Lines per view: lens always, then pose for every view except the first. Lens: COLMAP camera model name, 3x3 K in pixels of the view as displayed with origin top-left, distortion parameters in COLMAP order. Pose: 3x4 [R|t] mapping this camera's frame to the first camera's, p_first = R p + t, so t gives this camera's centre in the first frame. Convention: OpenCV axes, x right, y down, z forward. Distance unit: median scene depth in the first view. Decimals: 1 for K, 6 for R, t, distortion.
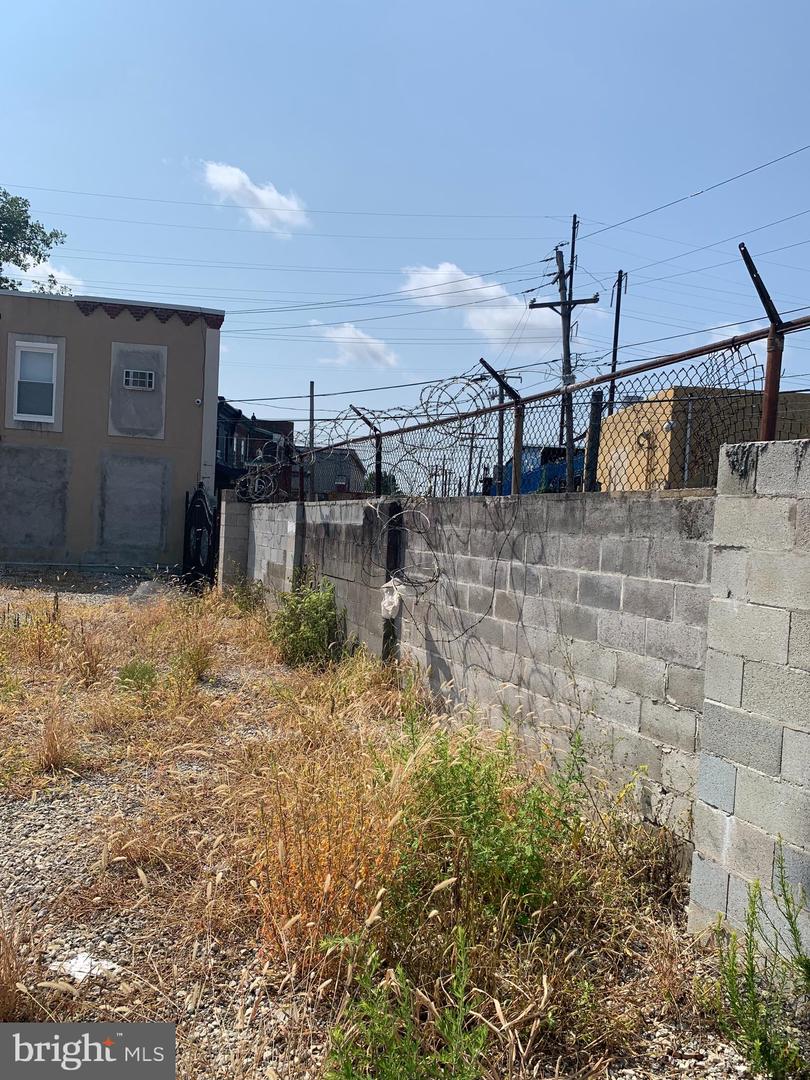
lens RADIAL K [[816.5, 0, 399.8], [0, 816.5, 549.9], [0, 0, 1]] dist [0.020794, -0.021553]
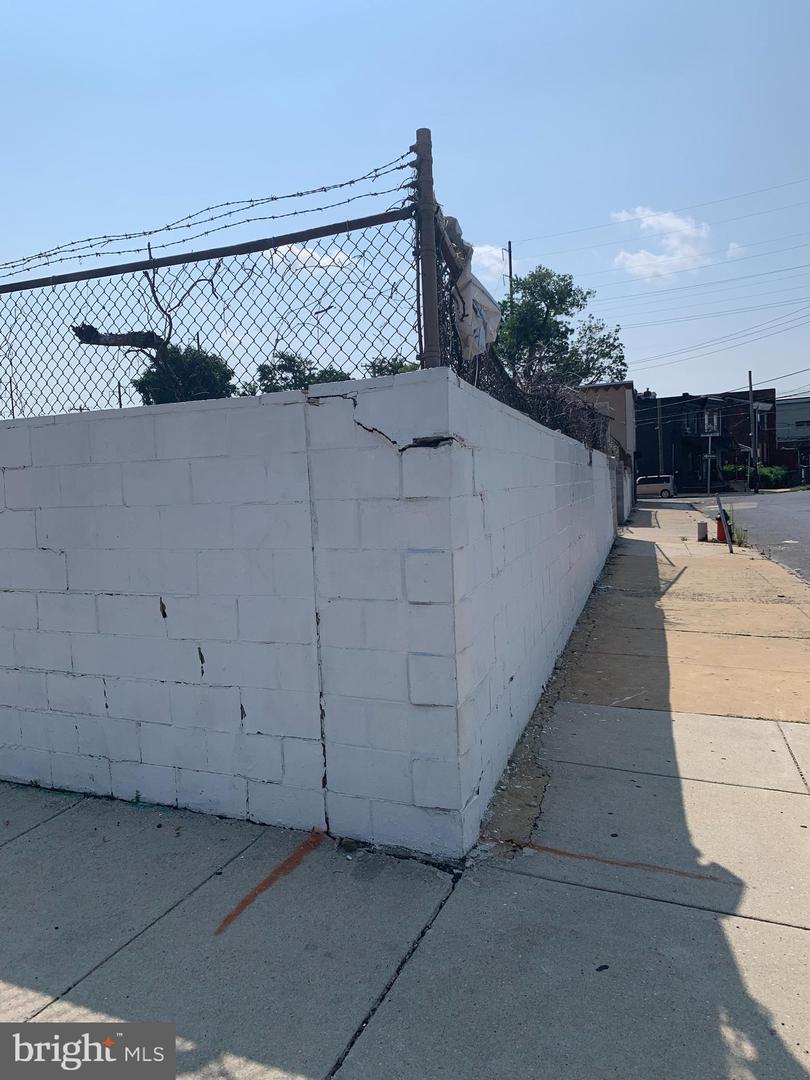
lens RADIAL K [[816.5, 0, 401.3], [0, 816.5, 544.4], [0, 0, 1]] dist [0.020794, -0.021553]
pose [[0.776689, -0.040528, -0.628579, 0.229244], [0.066894, 0.997592, 0.018336, 0.022622], [0.626322, -0.056290, 0.777530, -0.389849]]
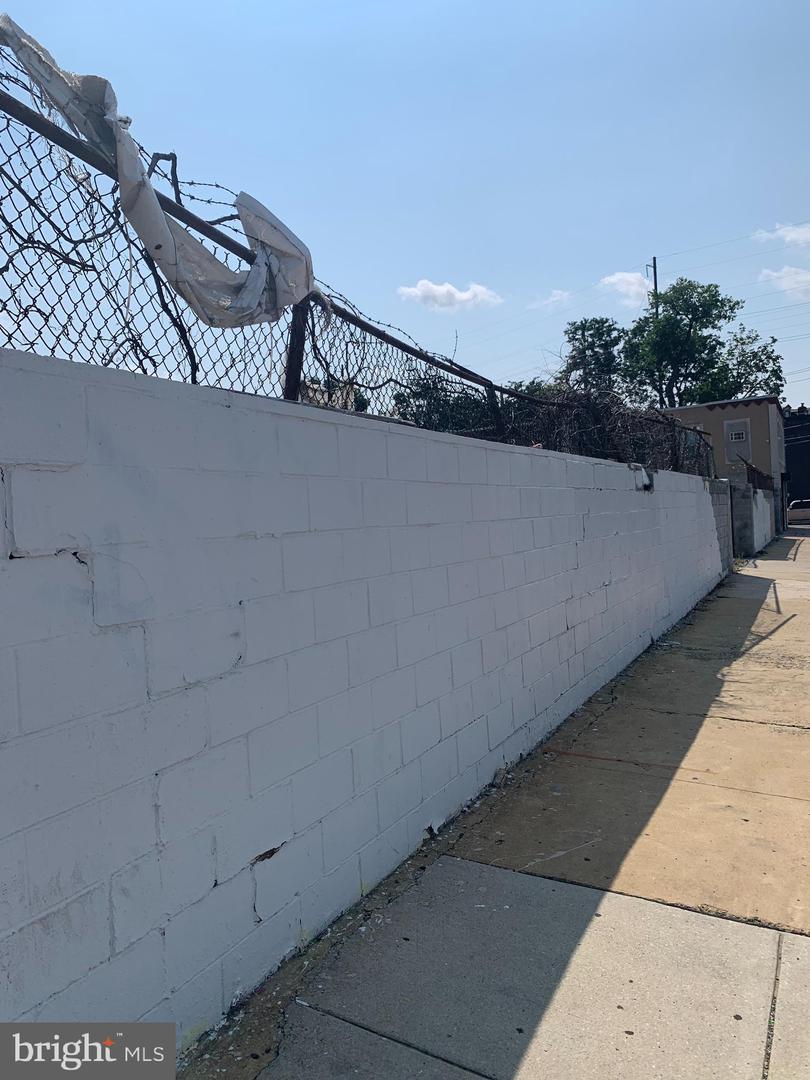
lens RADIAL K [[816.5, 0, 402.8], [0, 816.5, 534.3], [0, 0, 1]] dist [0.020794, -0.021553]
pose [[0.650834, -0.069775, -0.756007, 0.229559], [0.063751, 0.997274, -0.037161, 0.021397], [0.756539, -0.024011, 0.653508, -0.338335]]
